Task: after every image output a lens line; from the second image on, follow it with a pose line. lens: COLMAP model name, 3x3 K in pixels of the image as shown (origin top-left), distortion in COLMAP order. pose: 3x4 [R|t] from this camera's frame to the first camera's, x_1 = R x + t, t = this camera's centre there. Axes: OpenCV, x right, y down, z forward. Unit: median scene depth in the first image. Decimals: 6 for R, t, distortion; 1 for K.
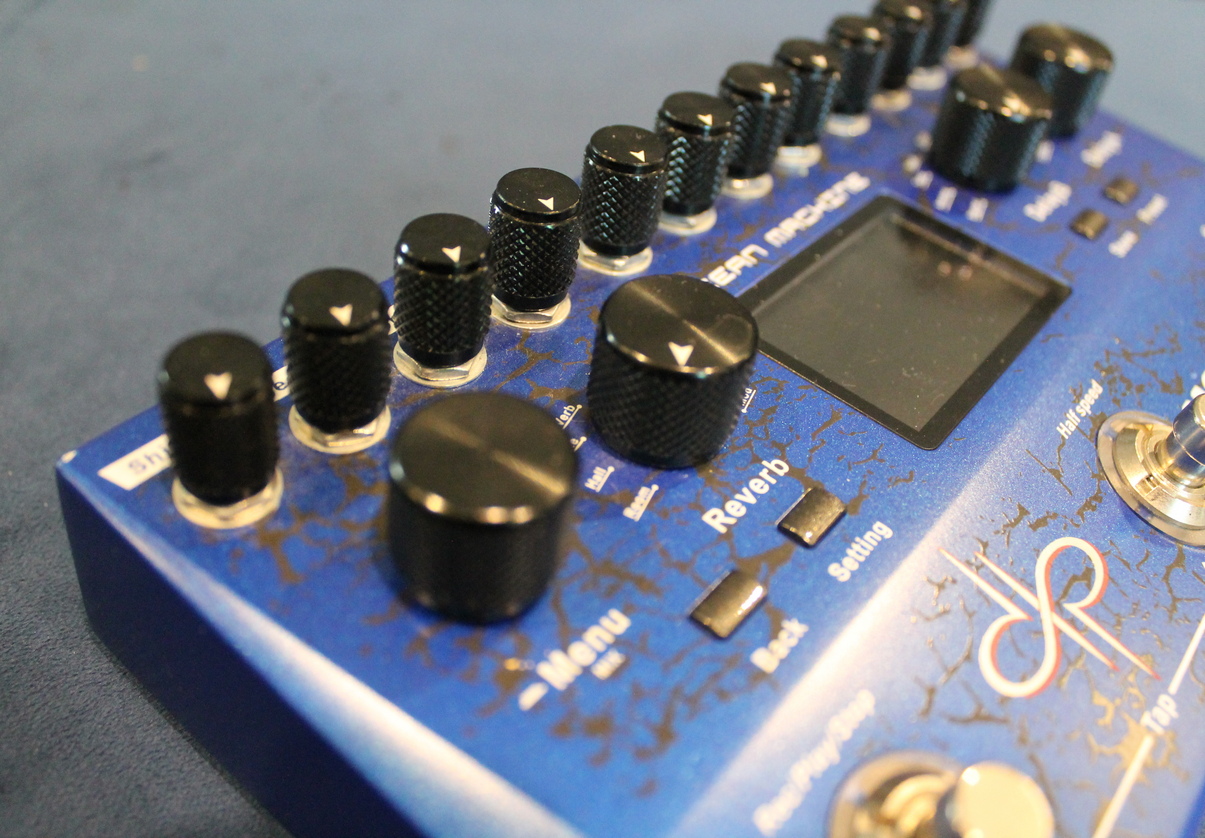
lens RADIAL K [[1167.9, 0, 603.3], [0, 1167.9, 419.3], [0, 0, 1]] dist [-0.082457, 0.000000]
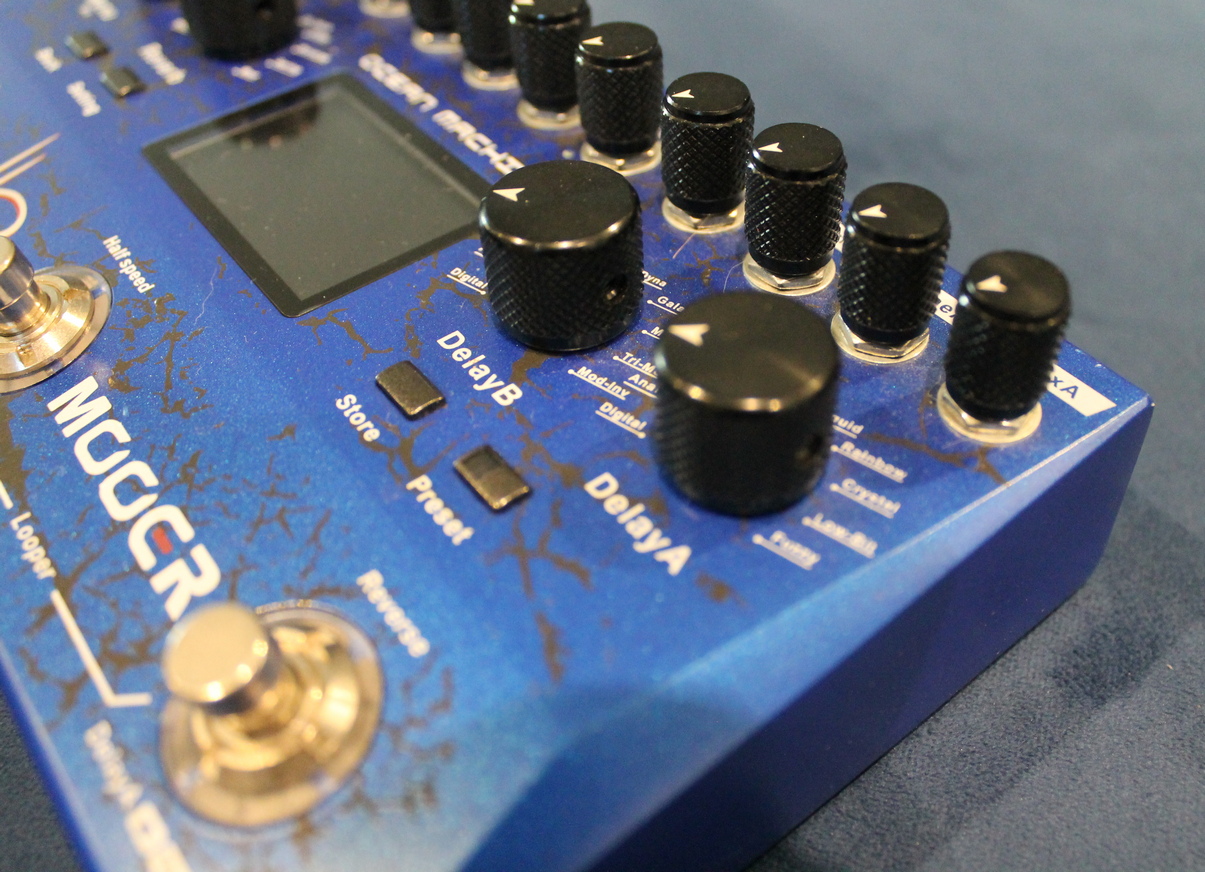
lens RADIAL K [[902.2, 0, 614.6], [0, 902.2, 437.8], [0, 0, 1]] dist [-0.003164, 0.012207]
pose [[-0.217622, 0.673033, -0.706872, 0.964762], [-0.640420, 0.448065, 0.623779, -0.690274], [0.736548, 0.588443, 0.333515, 1.124965]]
